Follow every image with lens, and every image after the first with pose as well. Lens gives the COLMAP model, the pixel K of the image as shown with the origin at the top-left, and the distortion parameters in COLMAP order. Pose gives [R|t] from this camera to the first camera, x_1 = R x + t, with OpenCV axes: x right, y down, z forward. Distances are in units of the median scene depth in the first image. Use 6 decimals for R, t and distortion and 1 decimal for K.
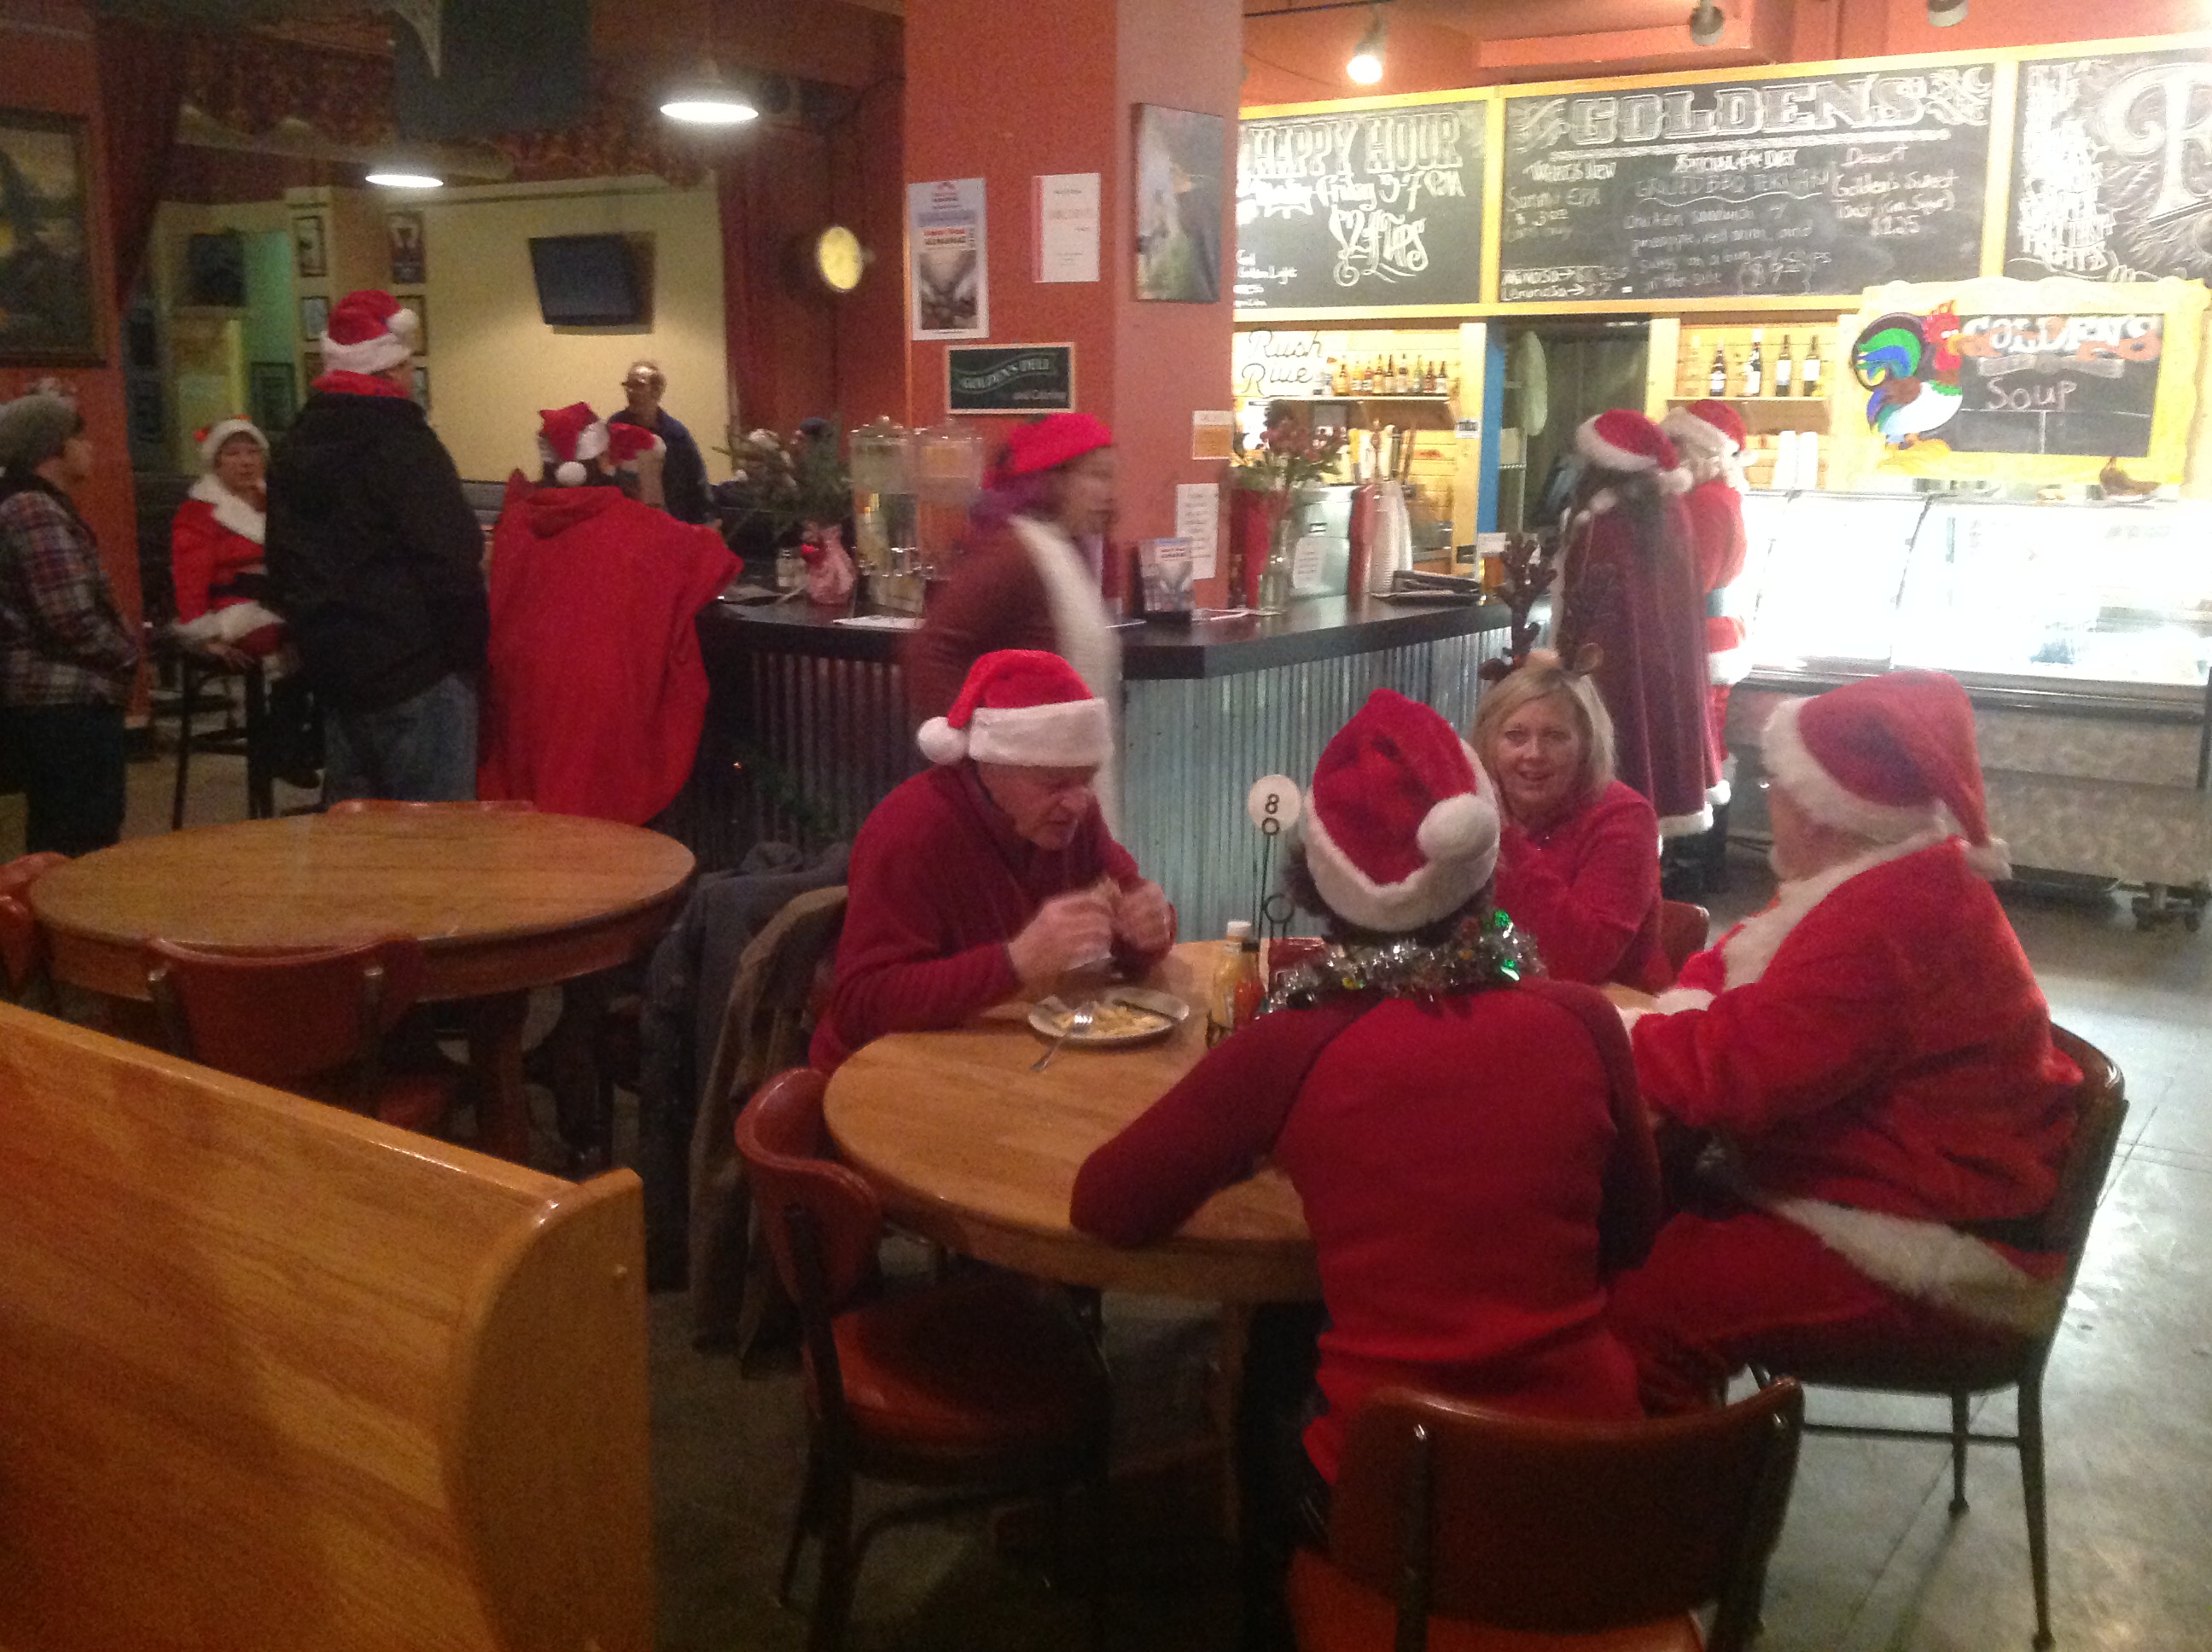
lens RADIAL K [[2092.7, 0, 1141.0], [0, 2092.7, 820.6], [0, 0, 1]] dist [0.080542, -0.136776]
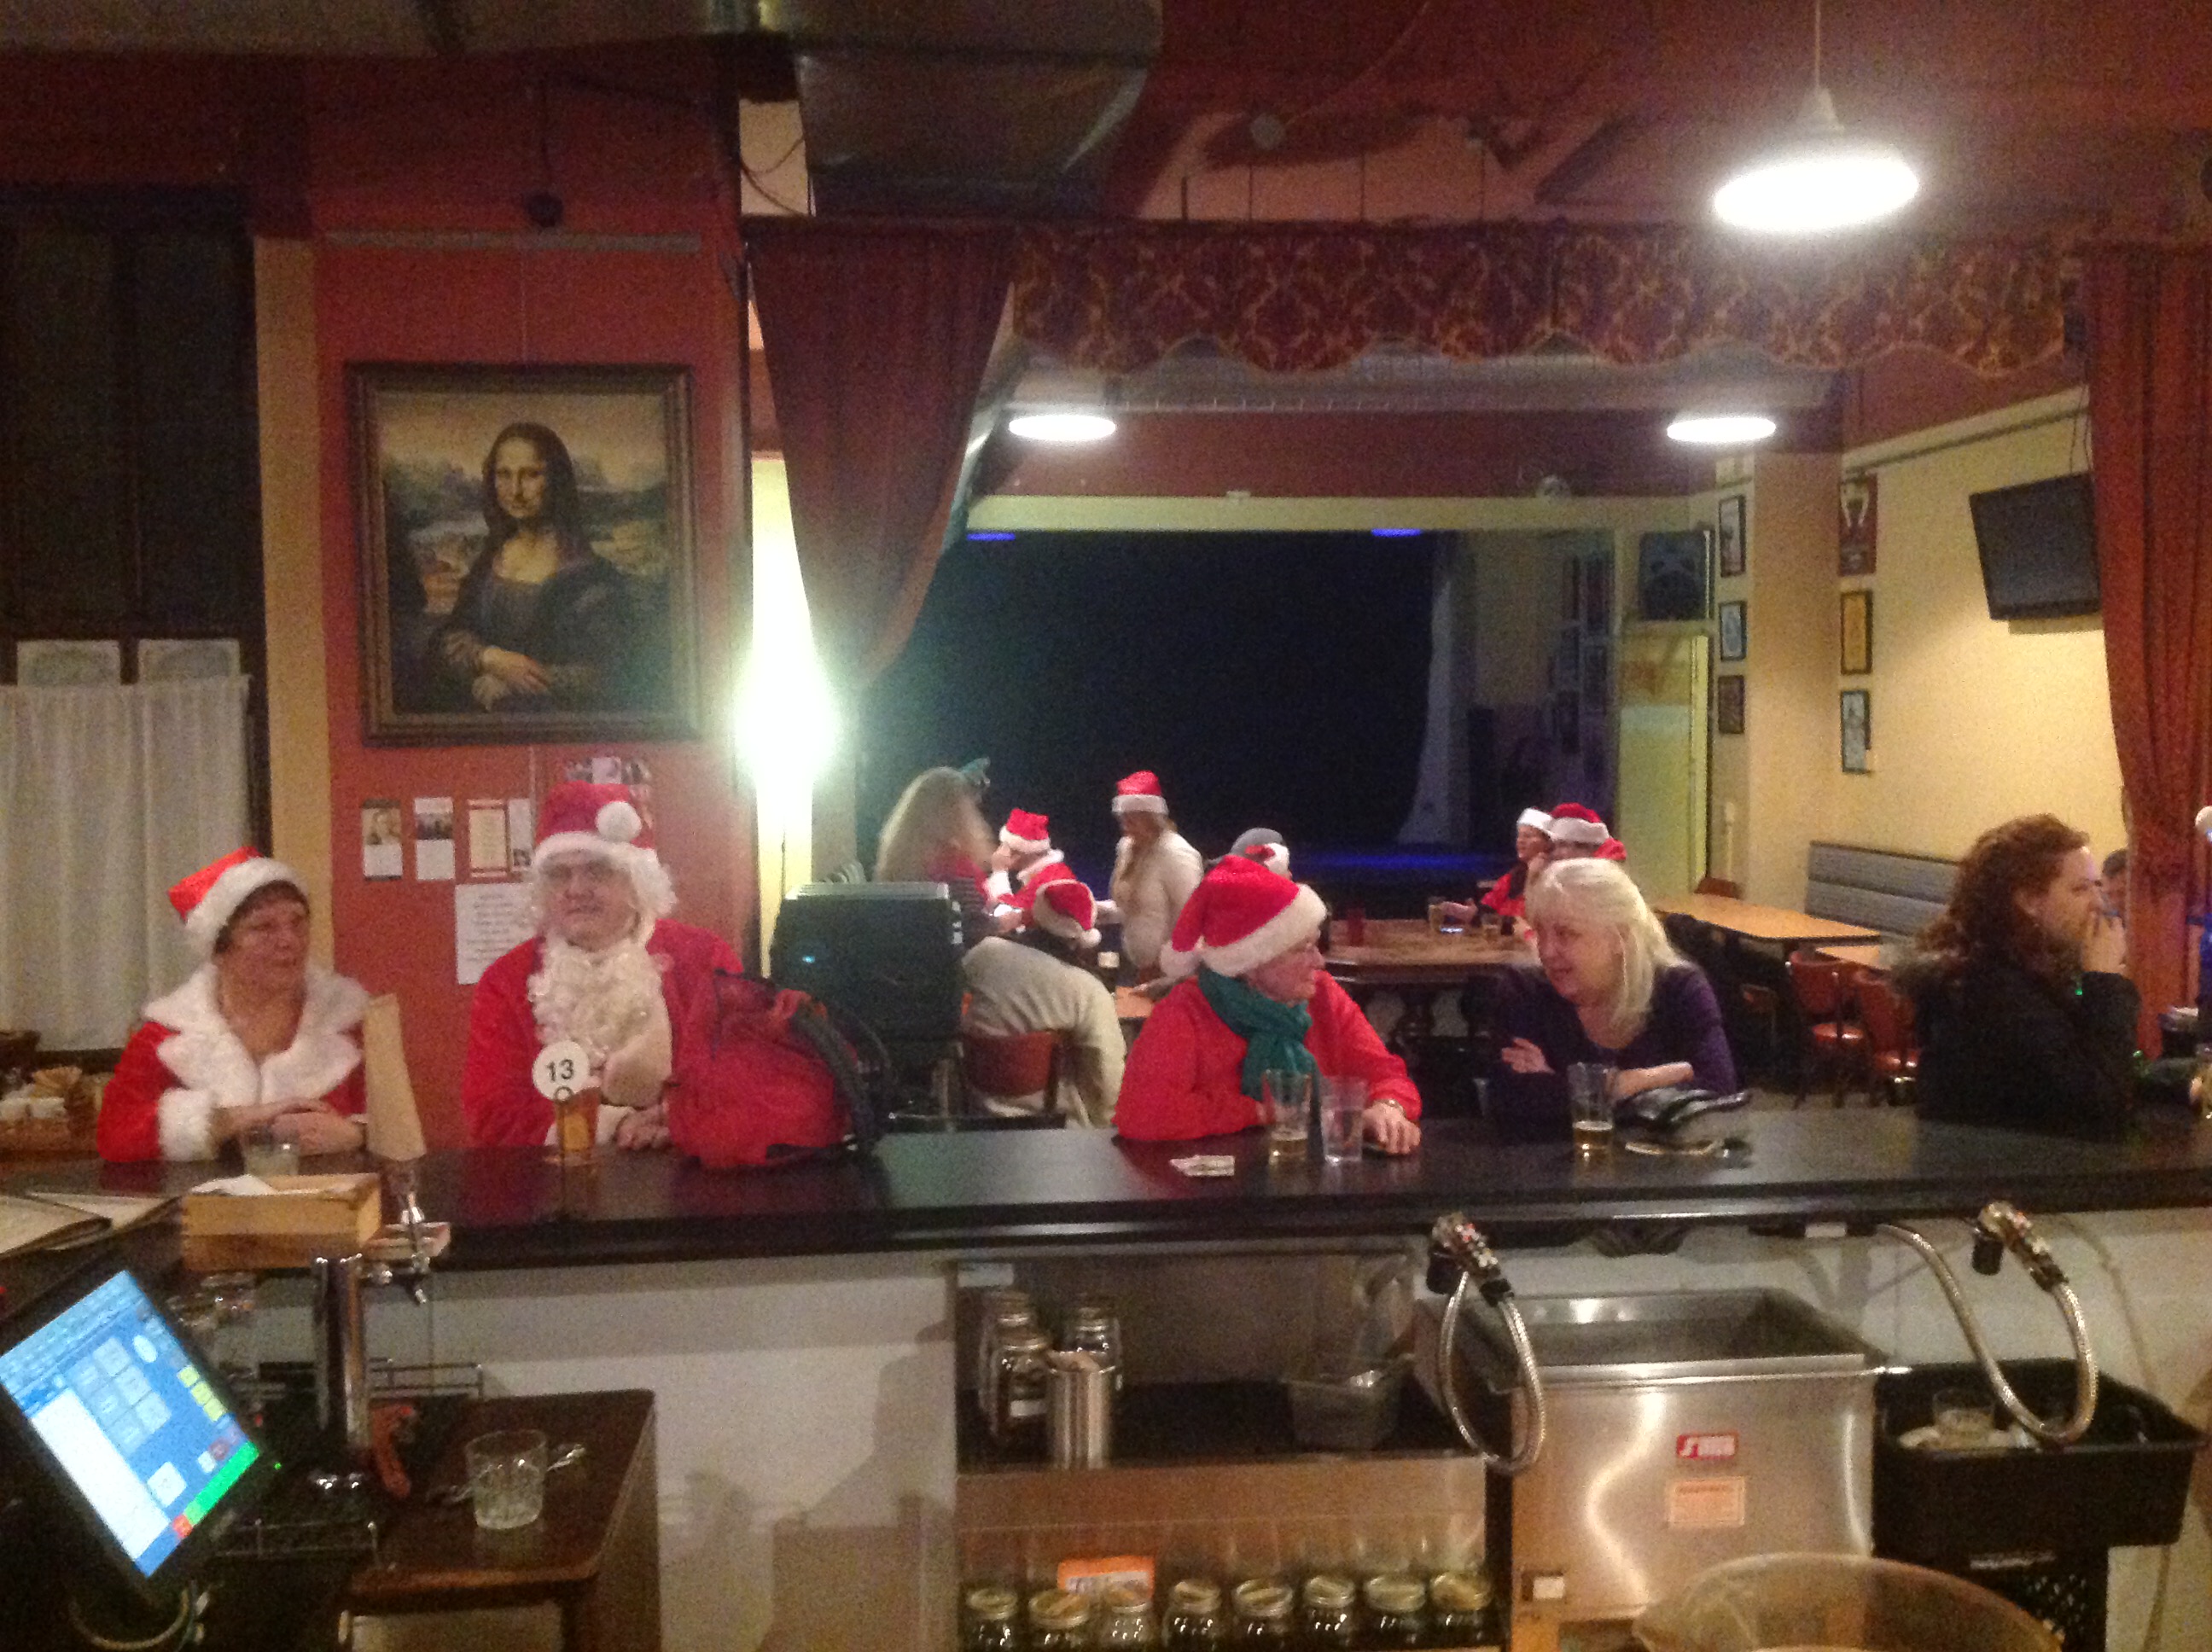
lens RADIAL K [[2092.7, 0, 1141.0], [0, 2092.7, 820.6], [0, 0, 1]] dist [0.080542, -0.136776]
pose [[0.634032, 0.018920, -0.773076, 0.096949], [-0.126835, 0.988707, -0.079825, -0.160544], [0.762835, 0.148664, 0.629271, 0.720719]]
